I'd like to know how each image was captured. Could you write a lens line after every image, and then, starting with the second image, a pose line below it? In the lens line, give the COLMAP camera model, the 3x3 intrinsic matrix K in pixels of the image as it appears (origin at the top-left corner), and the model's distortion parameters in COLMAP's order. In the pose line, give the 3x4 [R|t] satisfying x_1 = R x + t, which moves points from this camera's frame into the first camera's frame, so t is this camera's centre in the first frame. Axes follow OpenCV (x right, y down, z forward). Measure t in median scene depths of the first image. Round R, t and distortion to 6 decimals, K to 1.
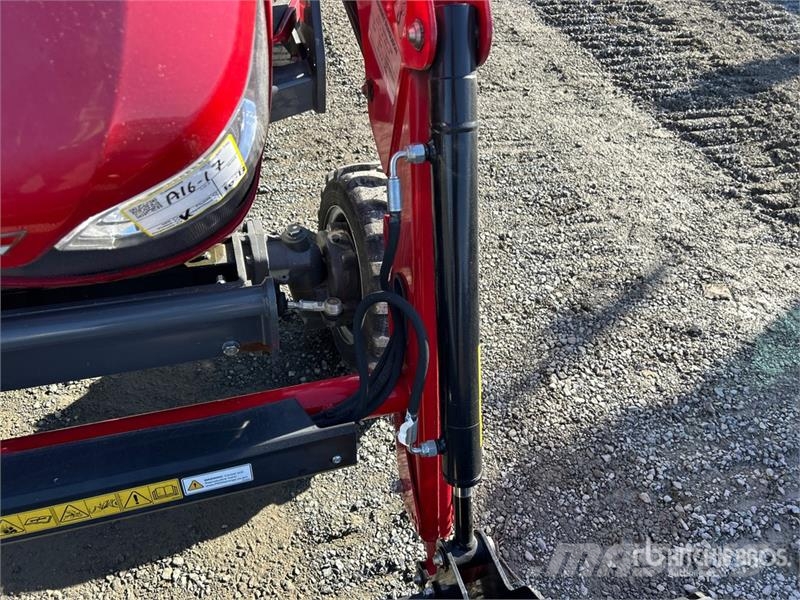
lens RADIAL K [[605.6, 0, 405.3], [0, 605.6, 298.0], [0, 0, 1]] dist [0.068540, -0.102367]
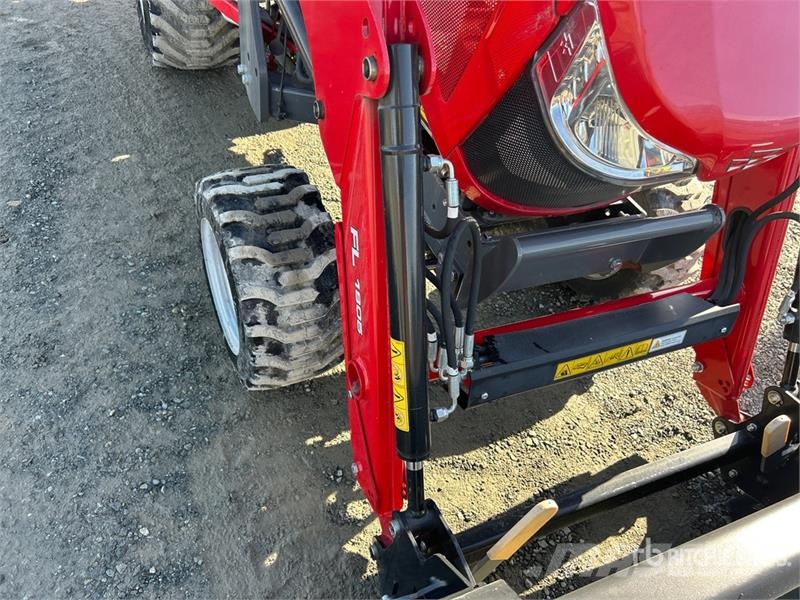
lens RADIAL K [[605.6, 0, 405.3], [0, 605.6, 298.0], [0, 0, 1]] dist [0.068540, -0.102367]
pose [[0.991090, -0.031796, 0.129343, -0.802981], [0.031003, 0.999486, 0.008143, 0.111512], [-0.129536, -0.004060, 0.991566, -0.289165]]
